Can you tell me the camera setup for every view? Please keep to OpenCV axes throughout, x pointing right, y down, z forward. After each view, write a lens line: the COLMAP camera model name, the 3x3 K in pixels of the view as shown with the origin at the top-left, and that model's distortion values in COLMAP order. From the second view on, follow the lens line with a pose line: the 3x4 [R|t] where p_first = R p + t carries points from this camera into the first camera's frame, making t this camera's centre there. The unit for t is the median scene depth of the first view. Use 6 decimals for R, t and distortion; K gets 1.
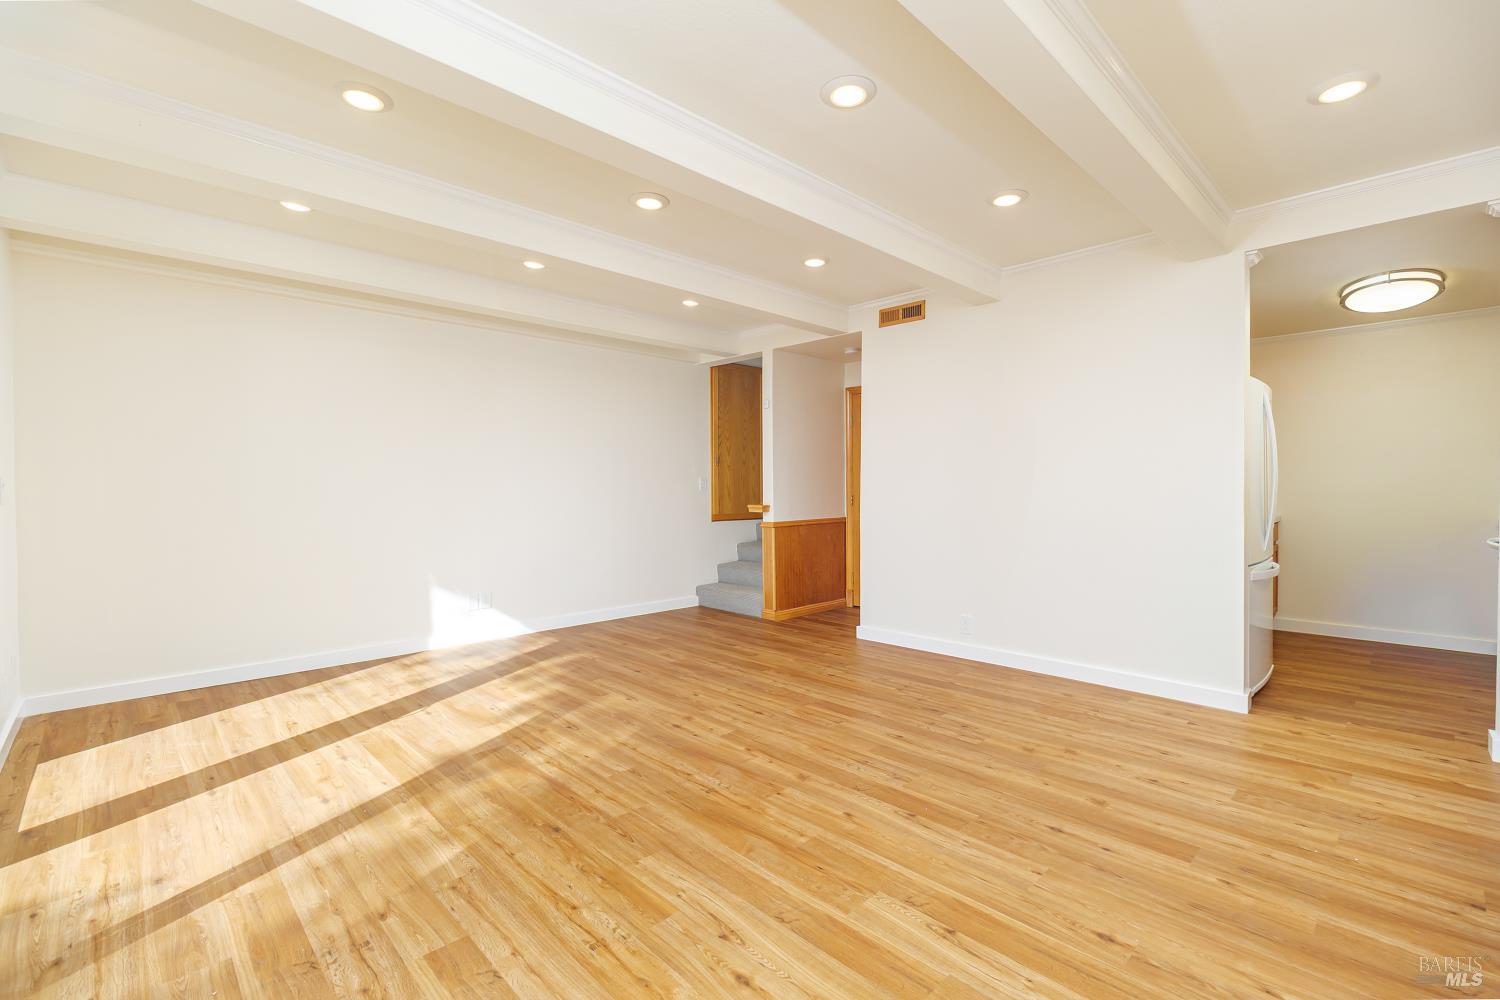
lens RADIAL K [[659.8, 0, 750.0], [0, 659.8, 500.0], [0, 0, 1]] dist [0.000345, -0.000278]
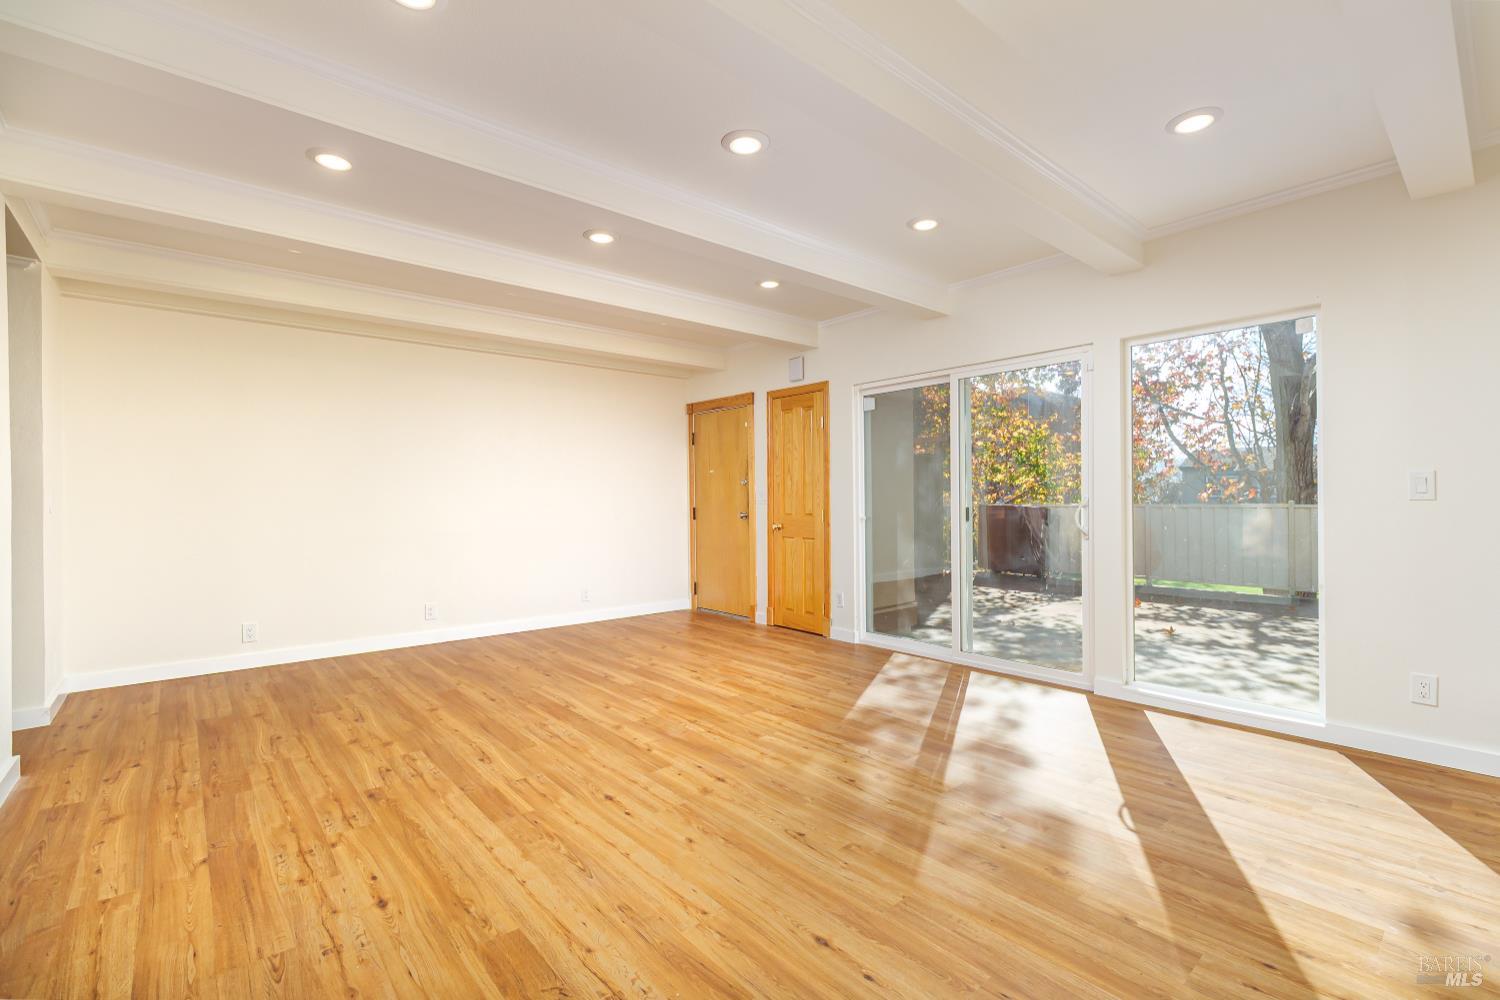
lens RADIAL K [[659.8, 0, 750.0], [0, 659.8, 500.0], [0, 0, 1]] dist [0.000345, -0.000278]
pose [[-0.998469, 0.012249, 0.053938, -0.225286], [0.013057, 0.999807, 0.014658, -0.018978], [-0.053748, 0.015340, -0.998437, 2.082023]]
